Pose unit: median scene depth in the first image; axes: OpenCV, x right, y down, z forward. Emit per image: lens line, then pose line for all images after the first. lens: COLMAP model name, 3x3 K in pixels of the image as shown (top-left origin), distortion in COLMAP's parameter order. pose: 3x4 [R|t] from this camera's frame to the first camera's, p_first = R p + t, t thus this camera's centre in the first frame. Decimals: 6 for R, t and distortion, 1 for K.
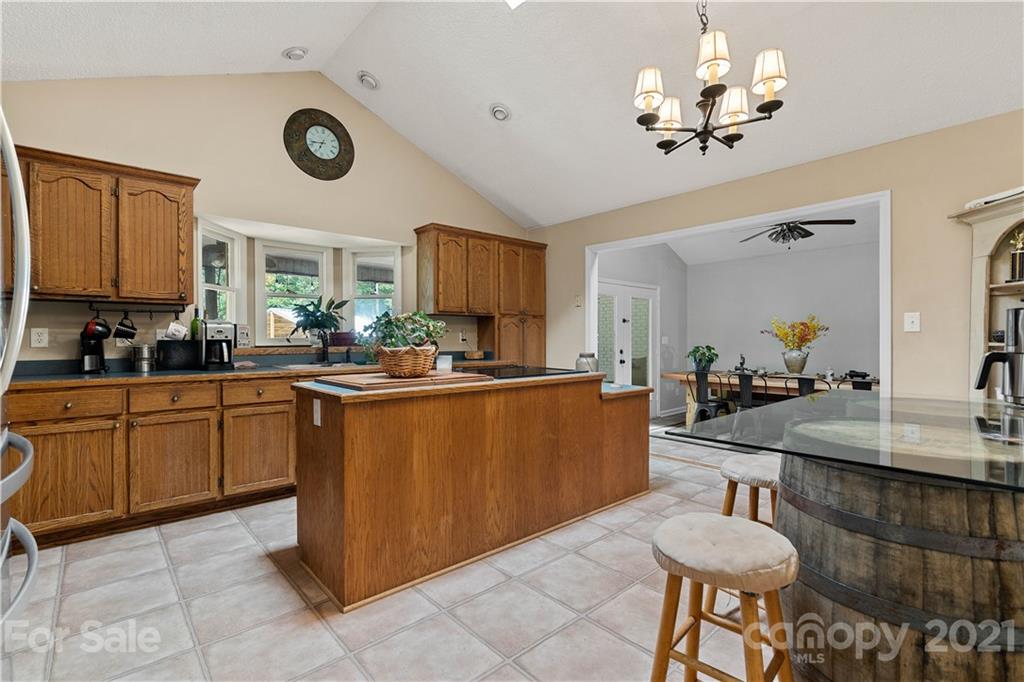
lens RADIAL K [[473.7, 0, 507.7], [0, 473.7, 340.2], [0, 0, 1]] dist [-0.005082, 0.001811]
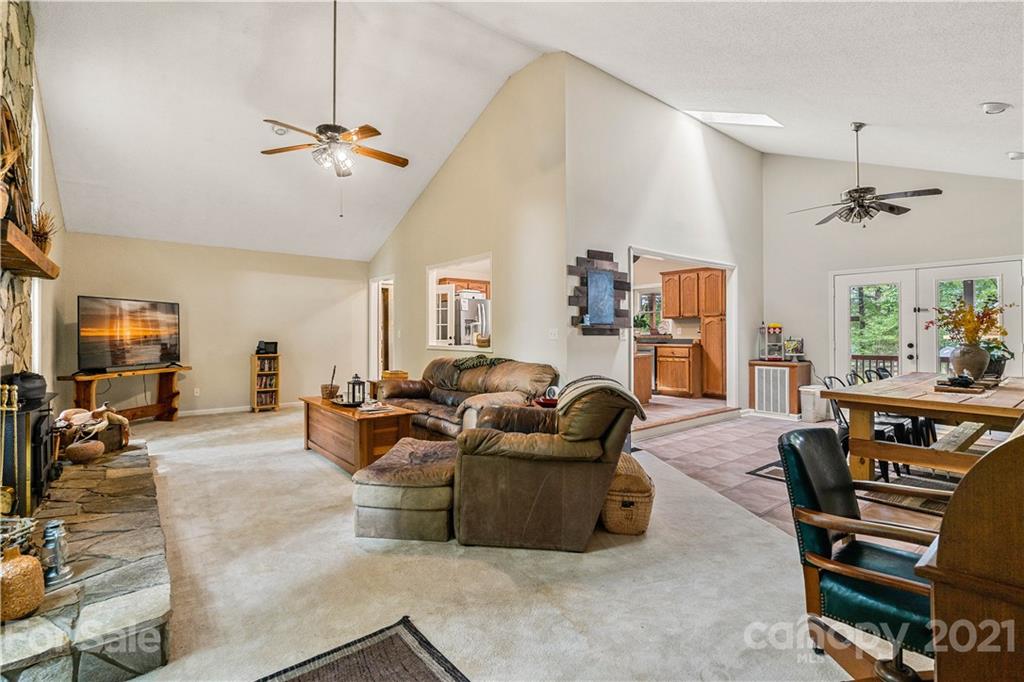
lens RADIAL K [[473.7, 0, 506.0], [0, 473.7, 330.2], [0, 0, 1]] dist [-0.005082, 0.001811]
pose [[-0.048218, -0.007920, -0.998805, 1.813380], [-0.004727, 0.999959, -0.007701, 0.009428], [0.998826, 0.004350, -0.048253, 0.456547]]
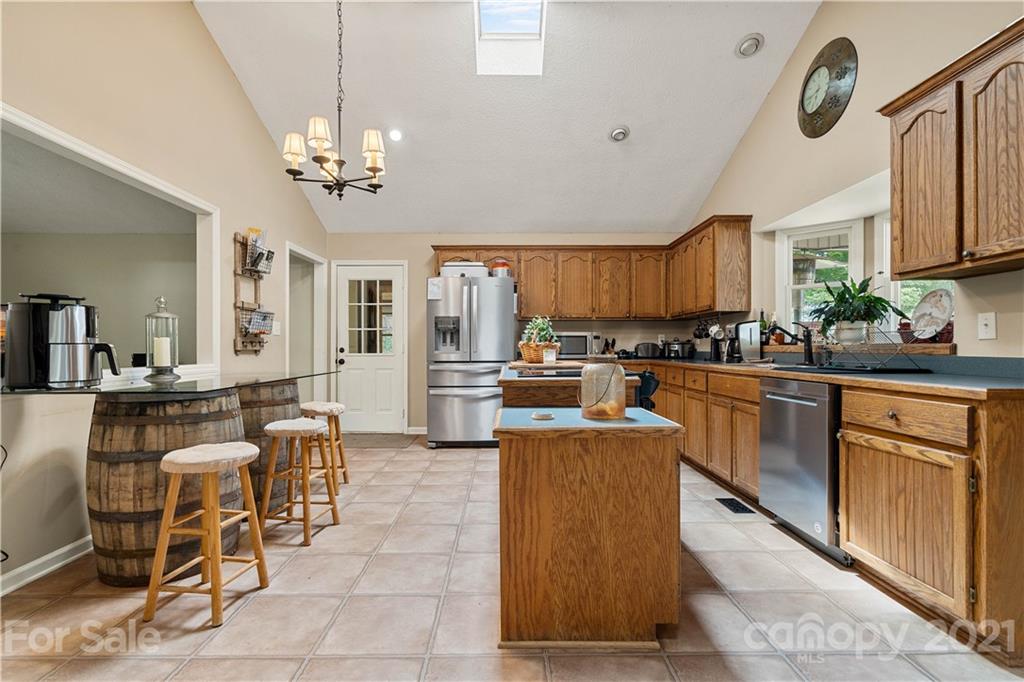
lens RADIAL K [[473.7, 0, 508.8], [0, 473.7, 350.8], [0, 0, 1]] dist [-0.005082, 0.001811]
pose [[-0.660731, 0.007804, -0.750582, 0.507613], [0.002132, 0.999961, 0.008520, 0.015054], [0.750620, 0.004029, -0.660722, 1.030173]]
